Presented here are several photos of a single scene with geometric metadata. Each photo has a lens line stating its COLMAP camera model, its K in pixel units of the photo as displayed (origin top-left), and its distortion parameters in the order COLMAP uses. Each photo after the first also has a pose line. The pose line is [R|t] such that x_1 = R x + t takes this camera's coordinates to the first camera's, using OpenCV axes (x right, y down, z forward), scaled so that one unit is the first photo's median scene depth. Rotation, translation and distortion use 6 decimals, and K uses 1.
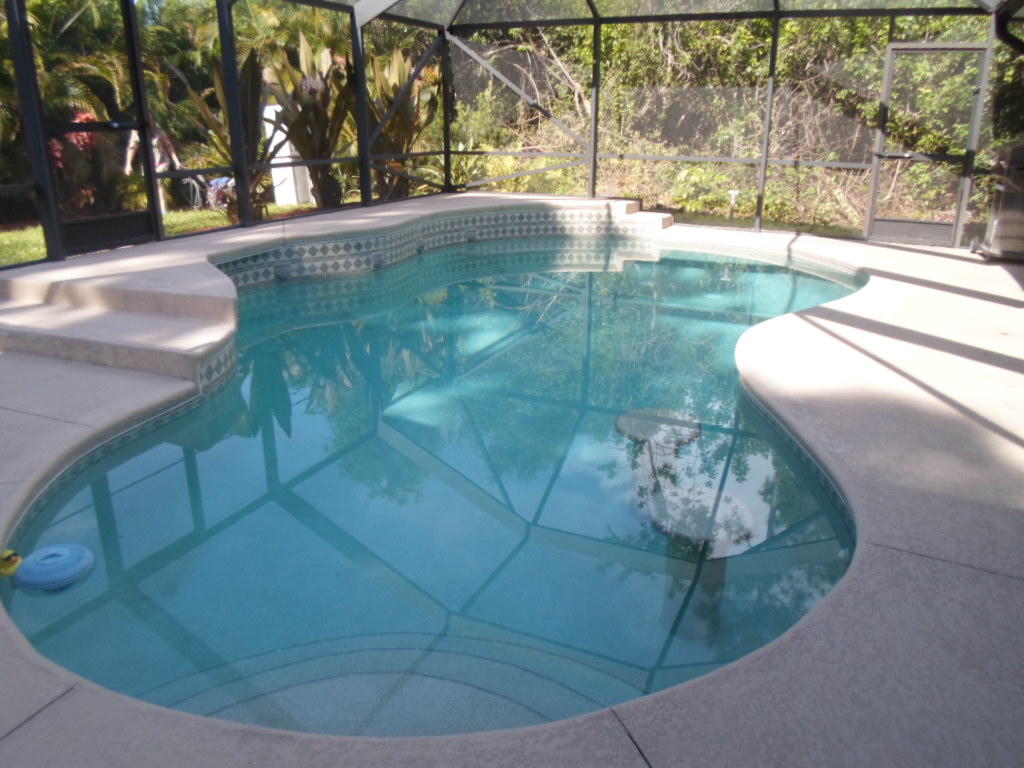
lens RADIAL K [[789.6, 0, 513.5], [0, 789.6, 374.2], [0, 0, 1]] dist [-0.037459, -0.001641]
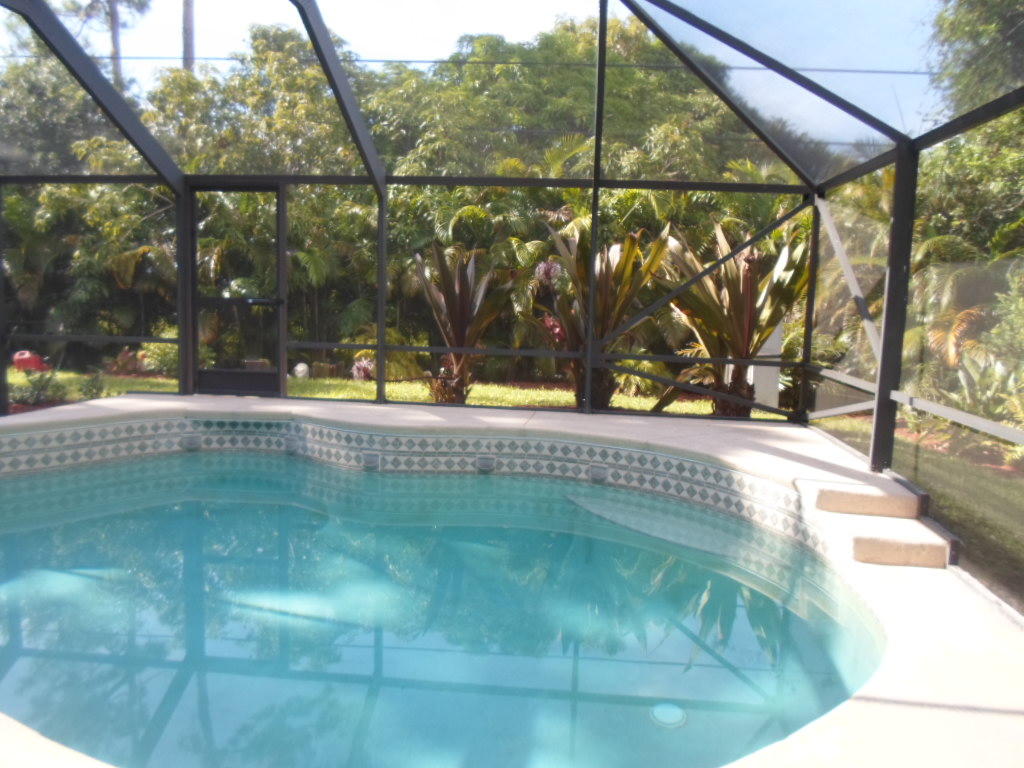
lens RADIAL K [[751.0, 0, 512.0], [0, 751.0, 384.0], [0, 0, 1]] dist [-0.017692, -0.065079]
pose [[0.334184, 0.112456, -0.935775, 0.504231], [-0.323339, 0.946282, -0.001752, -0.213981], [0.885310, 0.303158, 0.352593, 0.641941]]
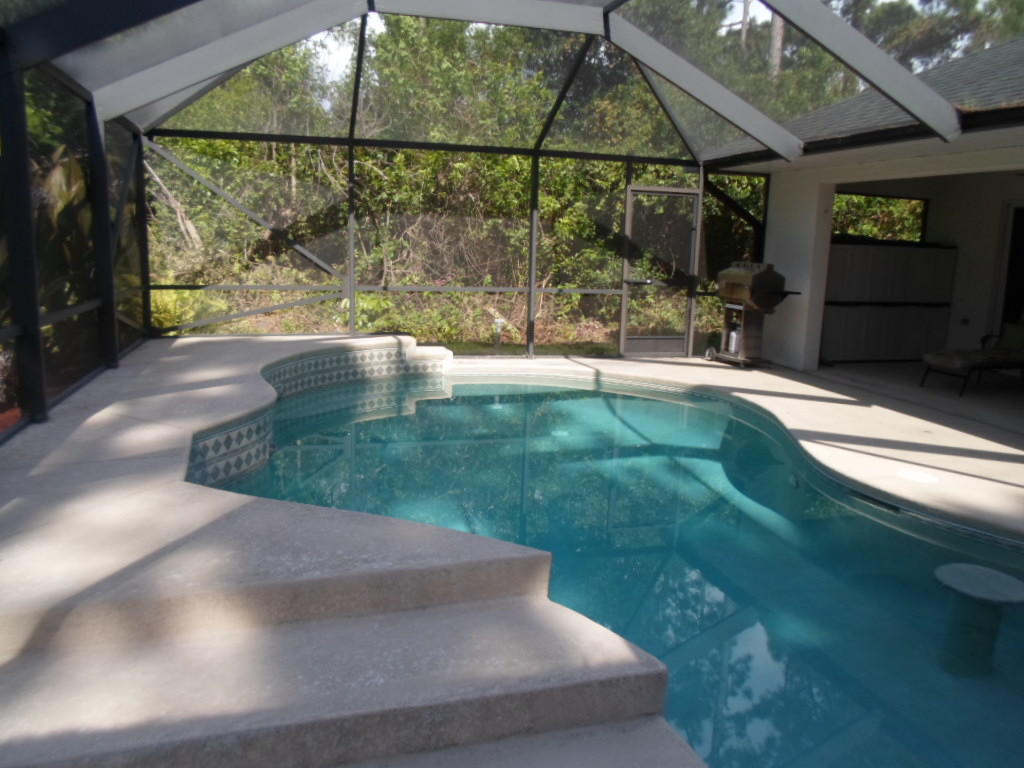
lens RADIAL K [[790.7, 0, 542.3], [0, 790.7, 366.8], [0, 0, 1]] dist [-0.103717, 0.056074]
pose [[0.769626, -0.082156, 0.633187, -0.328052], [0.174976, 0.980861, -0.085414, -0.083985], [-0.614051, 0.176529, 0.769271, 0.226240]]
